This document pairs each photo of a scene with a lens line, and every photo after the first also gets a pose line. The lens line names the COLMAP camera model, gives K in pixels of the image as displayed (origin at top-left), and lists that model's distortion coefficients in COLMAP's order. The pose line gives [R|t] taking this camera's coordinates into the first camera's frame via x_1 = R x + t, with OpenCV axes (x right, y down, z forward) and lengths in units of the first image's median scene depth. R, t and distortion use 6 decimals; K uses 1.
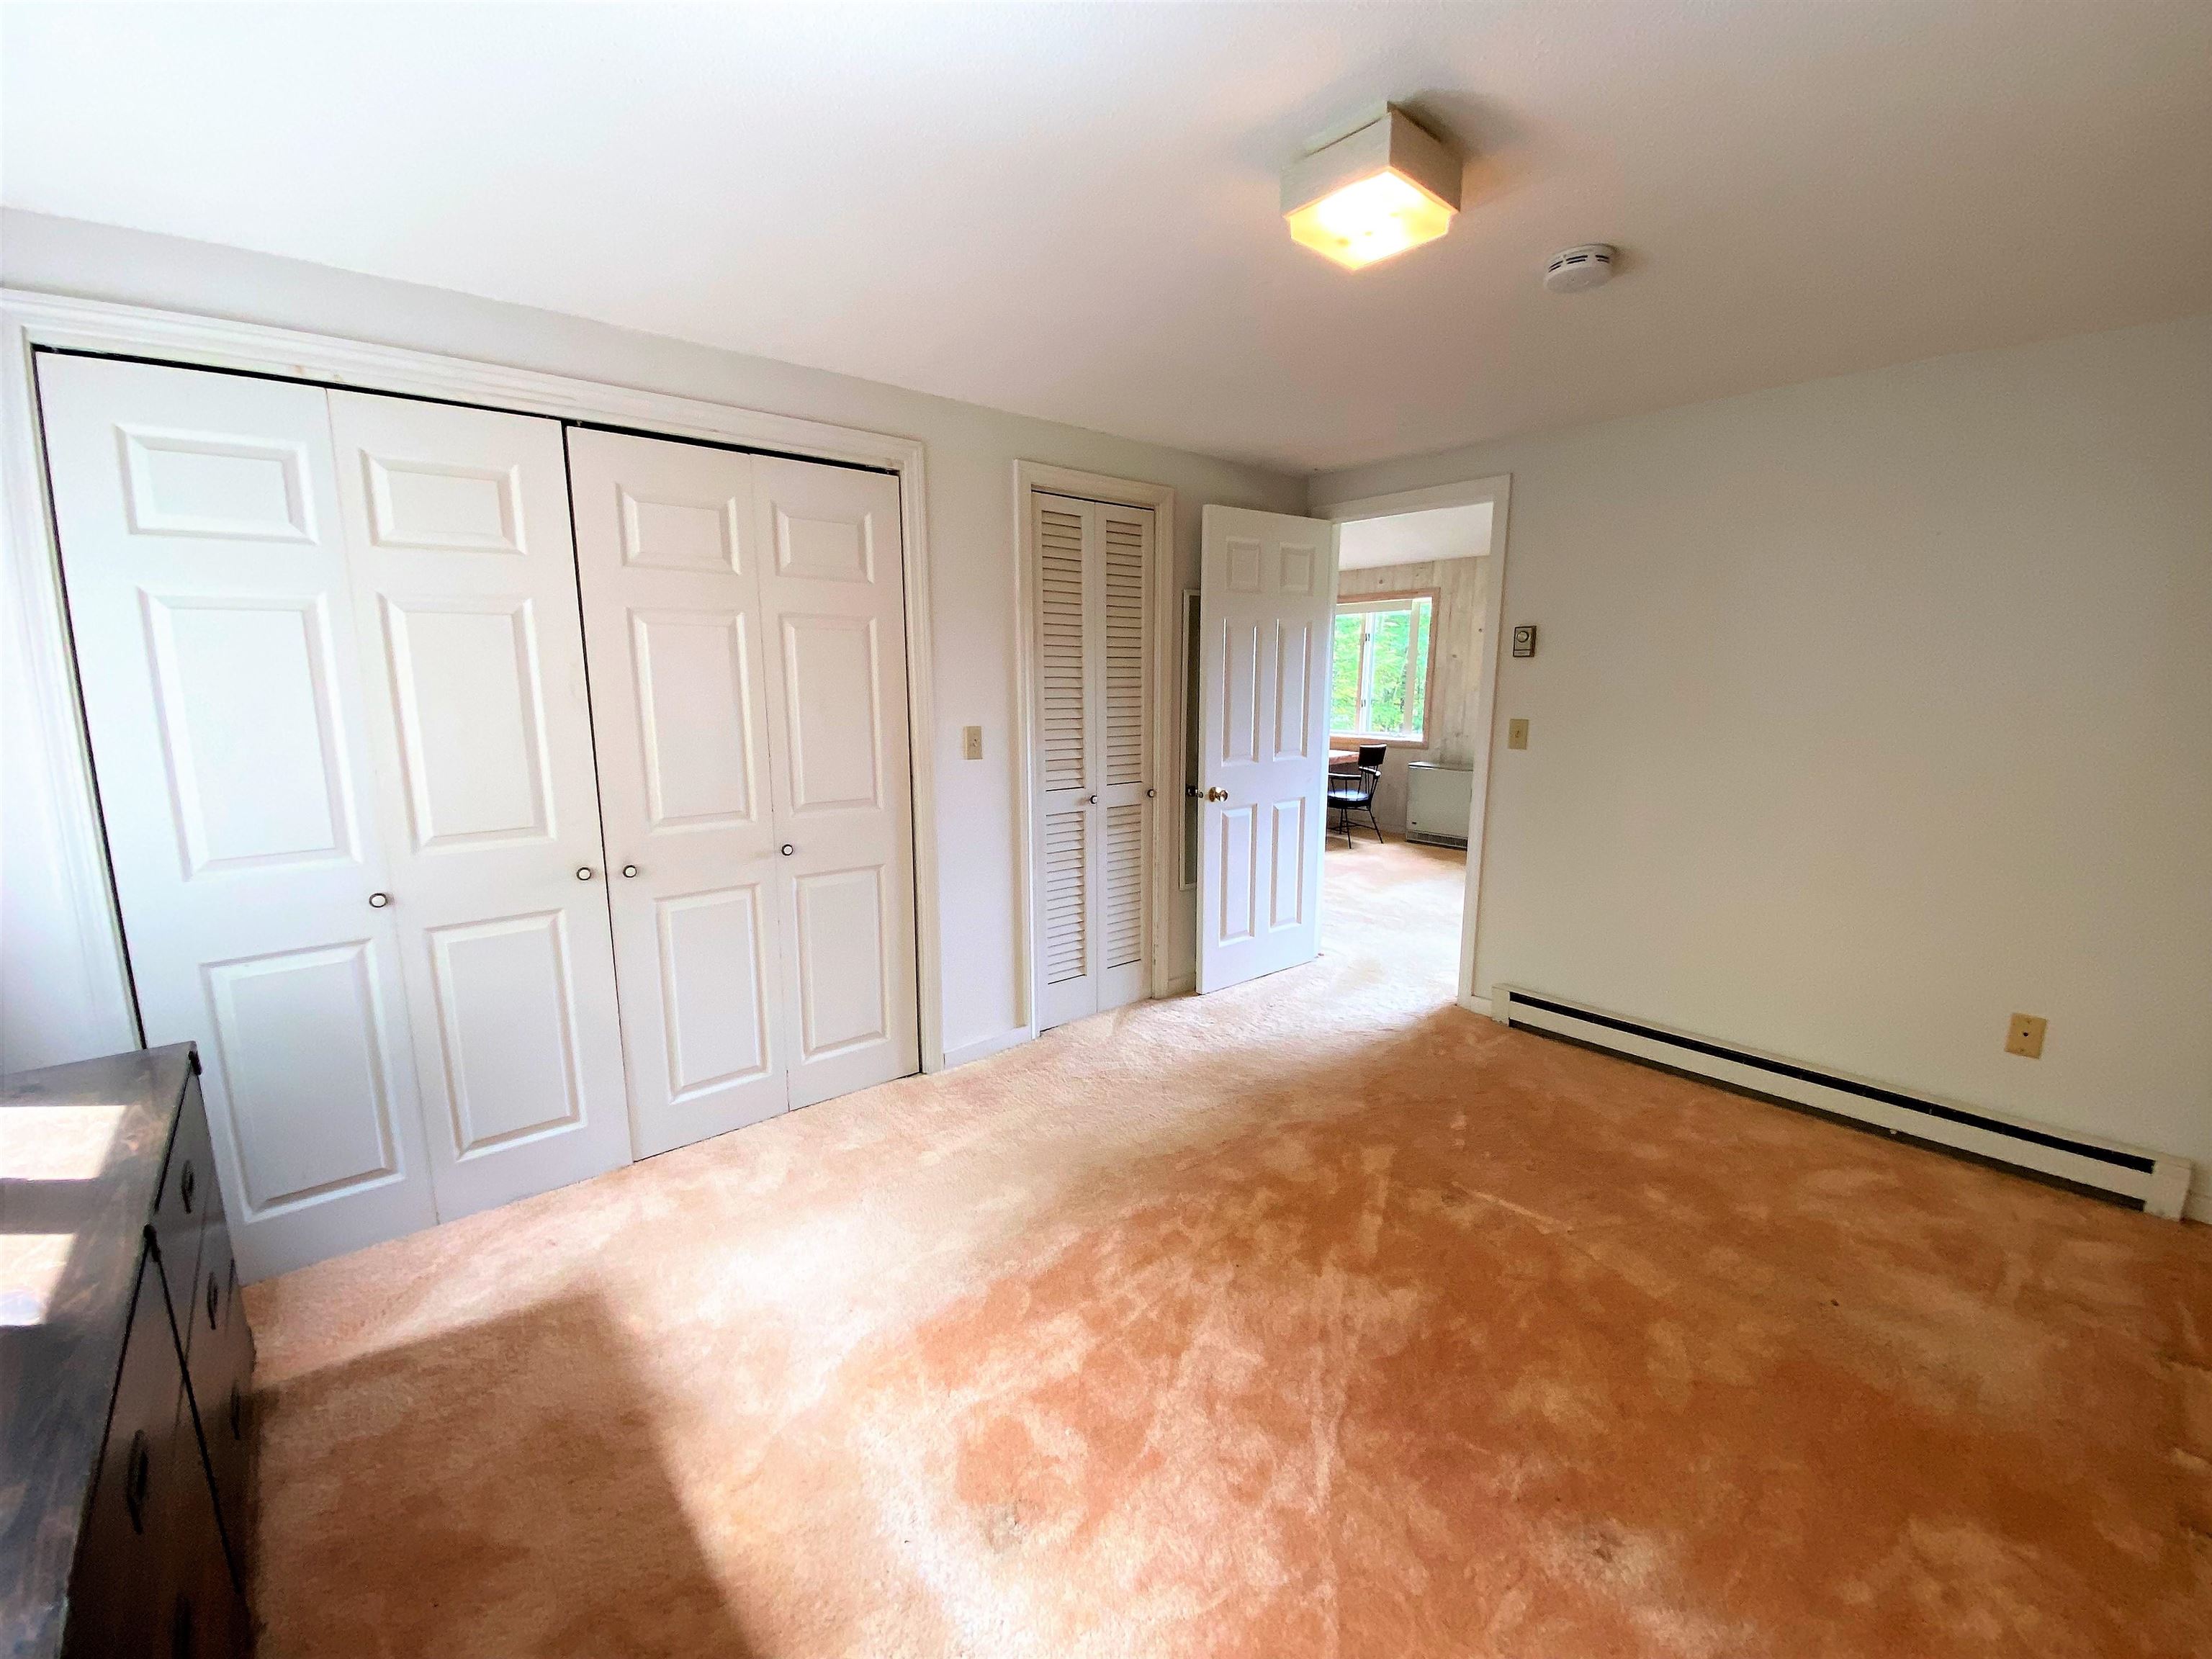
lens RADIAL K [[885.3, 0, 1106.0], [0, 885.3, 829.5], [0, 0, 1]] dist [0.001014, -0.015824]
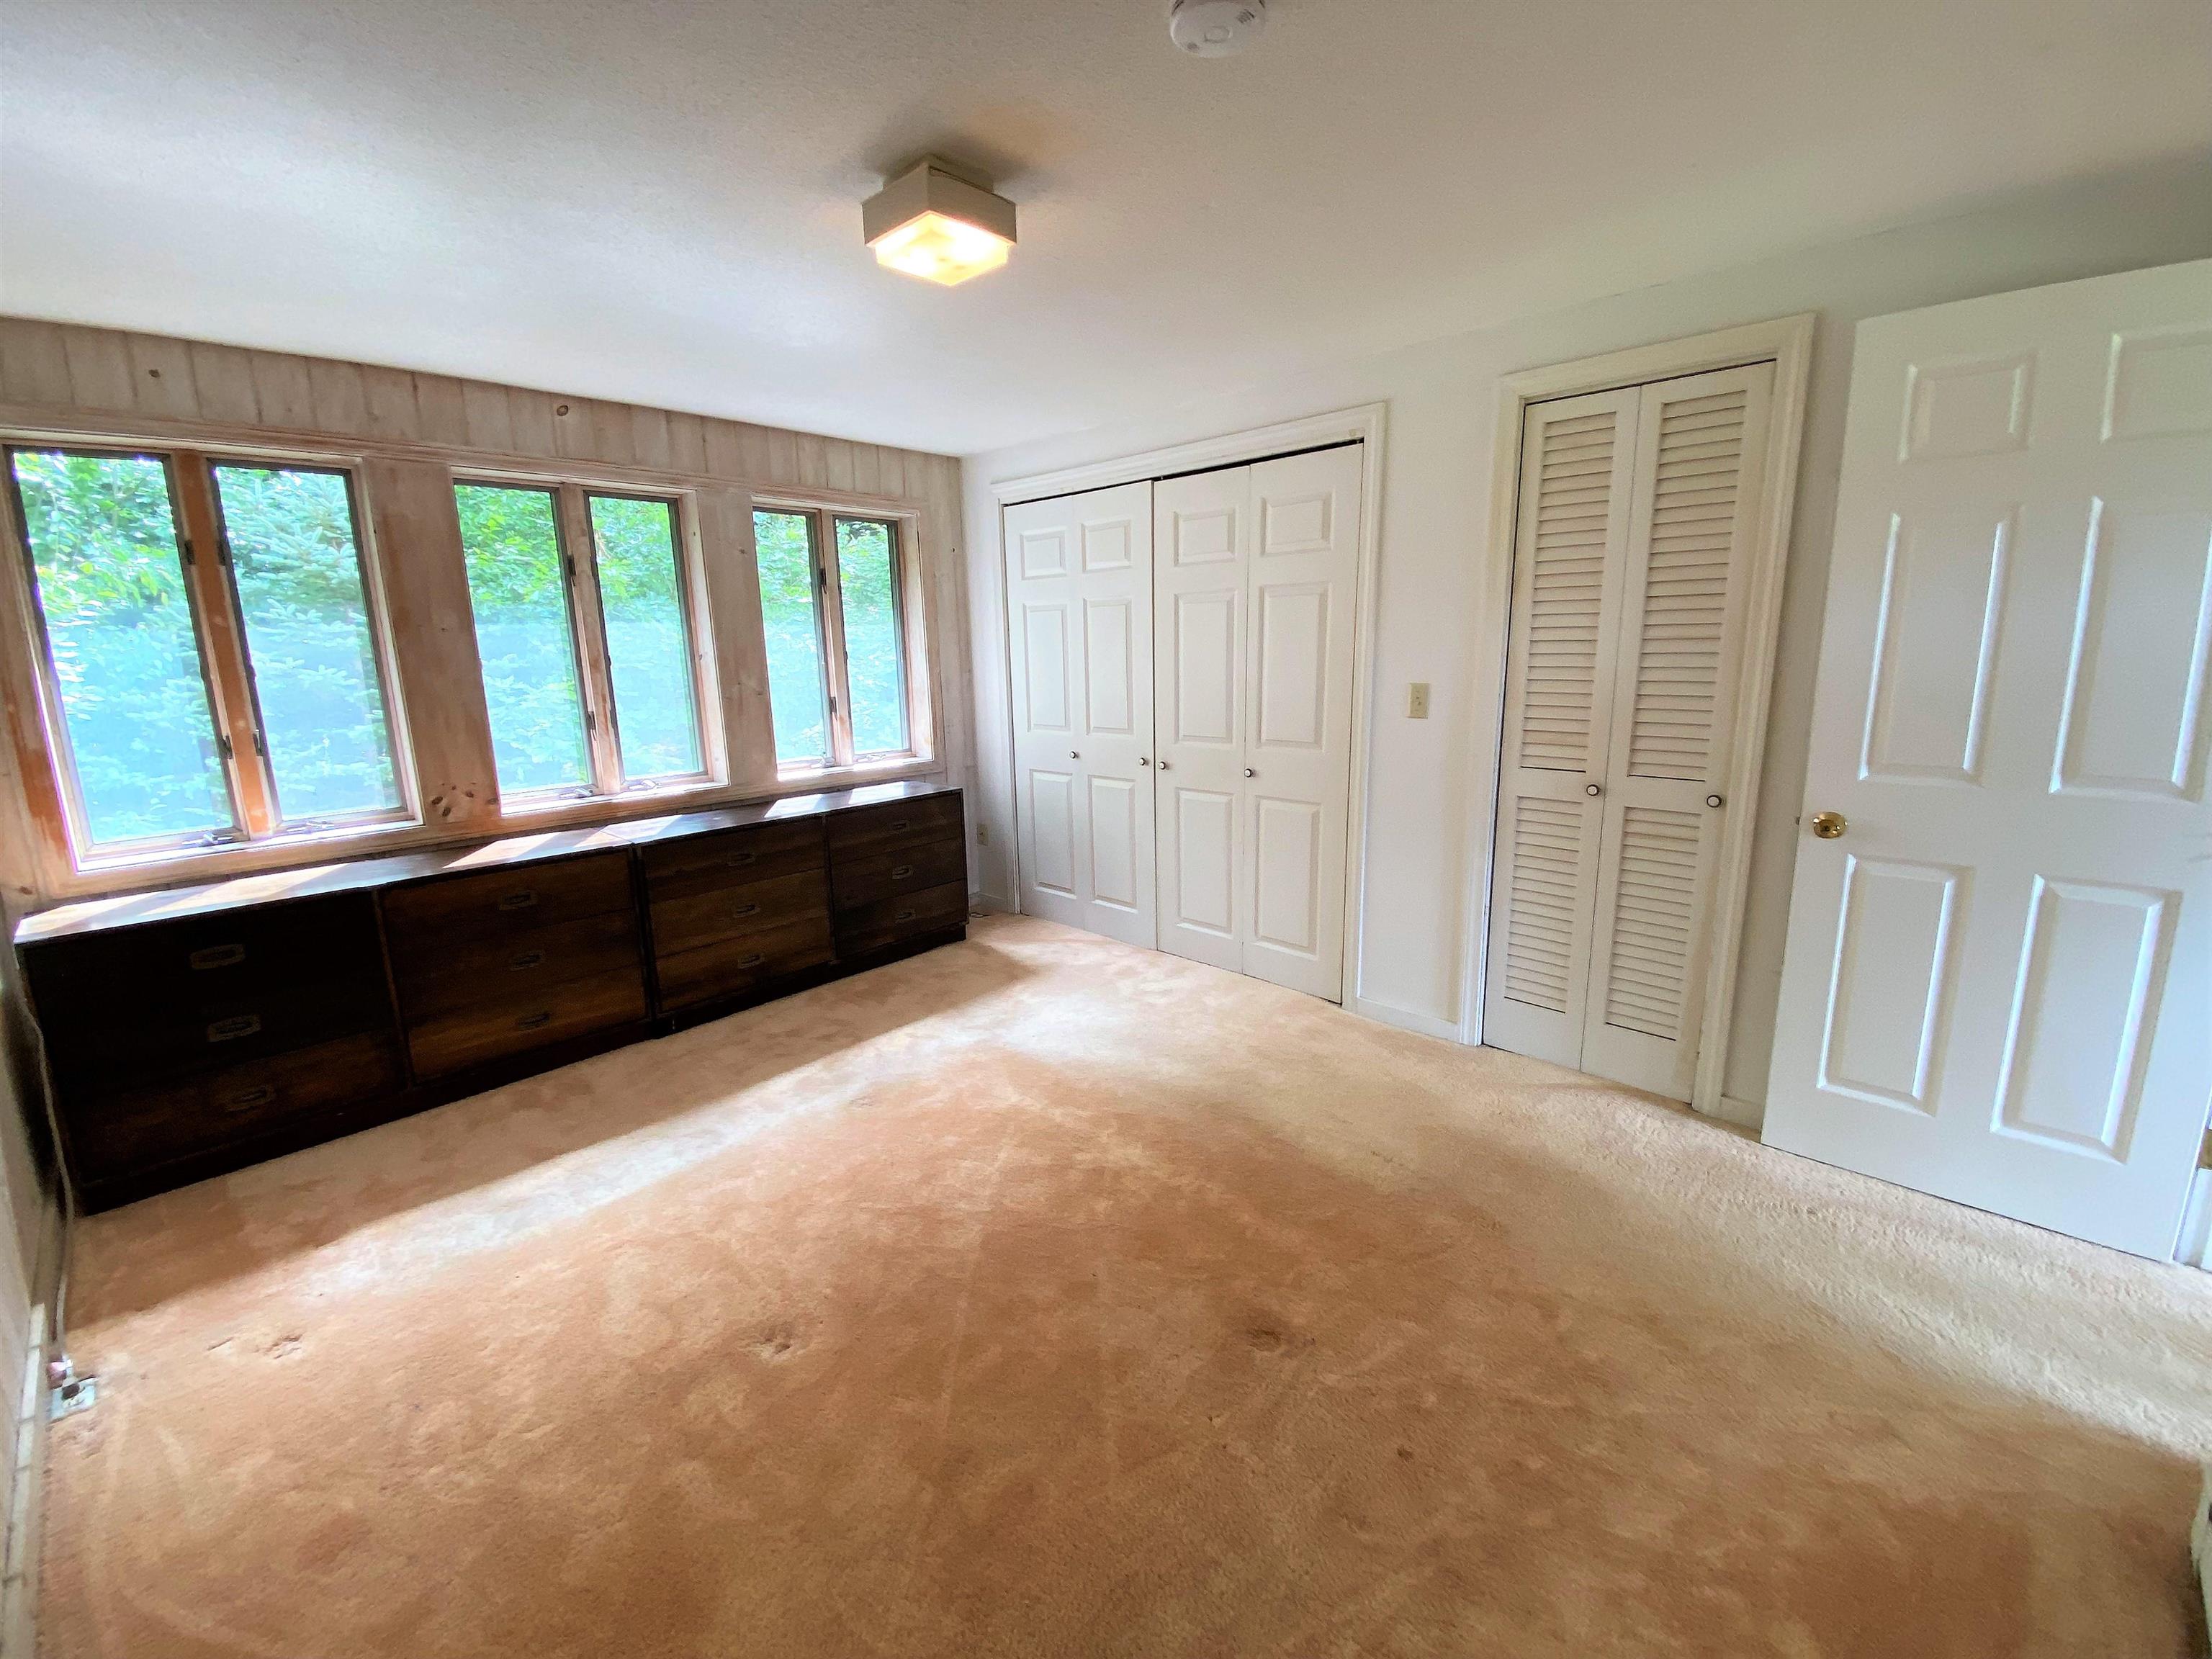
lens RADIAL K [[885.3, 0, 1106.0], [0, 885.3, 829.5], [0, 0, 1]] dist [0.001014, -0.015824]
pose [[0.098168, 0.198268, -0.975219, 0.955853], [-0.149906, 0.971717, 0.182466, -0.107158], [0.983815, 0.128279, 0.125113, 0.690843]]
